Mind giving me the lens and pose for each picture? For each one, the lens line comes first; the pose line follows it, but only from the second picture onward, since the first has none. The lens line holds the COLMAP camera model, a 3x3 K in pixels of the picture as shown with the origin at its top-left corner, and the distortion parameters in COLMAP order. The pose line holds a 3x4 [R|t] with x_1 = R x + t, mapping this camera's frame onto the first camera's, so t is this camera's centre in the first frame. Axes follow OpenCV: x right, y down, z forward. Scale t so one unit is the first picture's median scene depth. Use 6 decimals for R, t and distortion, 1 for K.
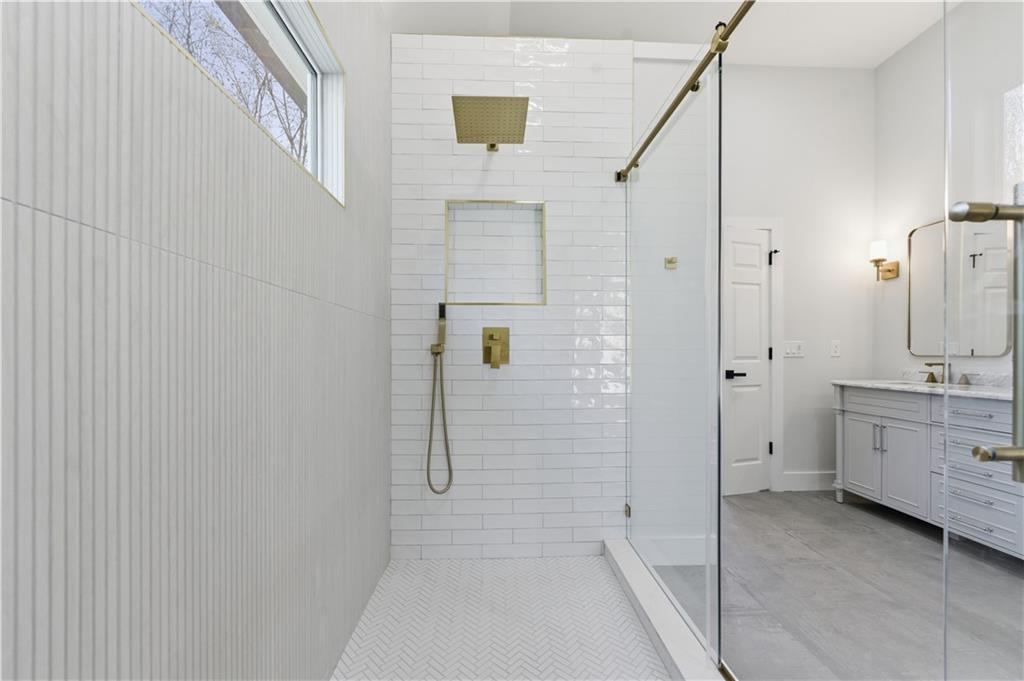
lens RADIAL K [[425.6, 0, 508.0], [0, 425.6, 348.2], [0, 0, 1]] dist [0.002164, -0.000661]
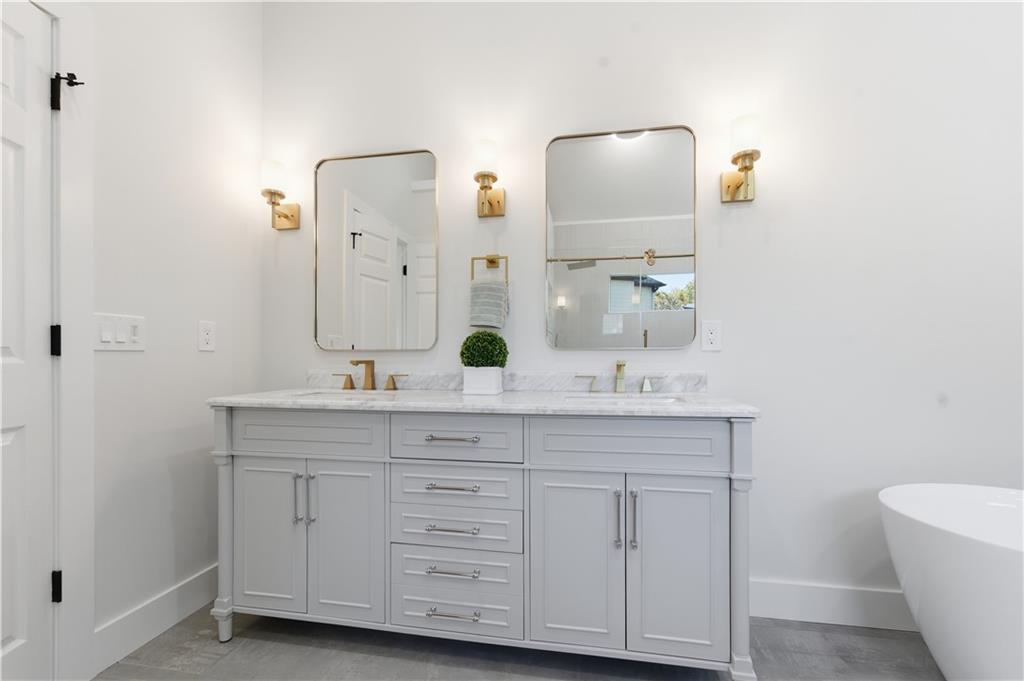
lens RADIAL K [[425.6, 0, 502.2], [0, 425.6, 362.9], [0, 0, 1]] dist [0.002164, -0.000661]
pose [[0.210650, -0.008905, 0.977521, 0.358335], [-0.012016, 0.999859, 0.011698, 0.025422], [-0.977488, -0.014210, 0.210513, 0.578811]]
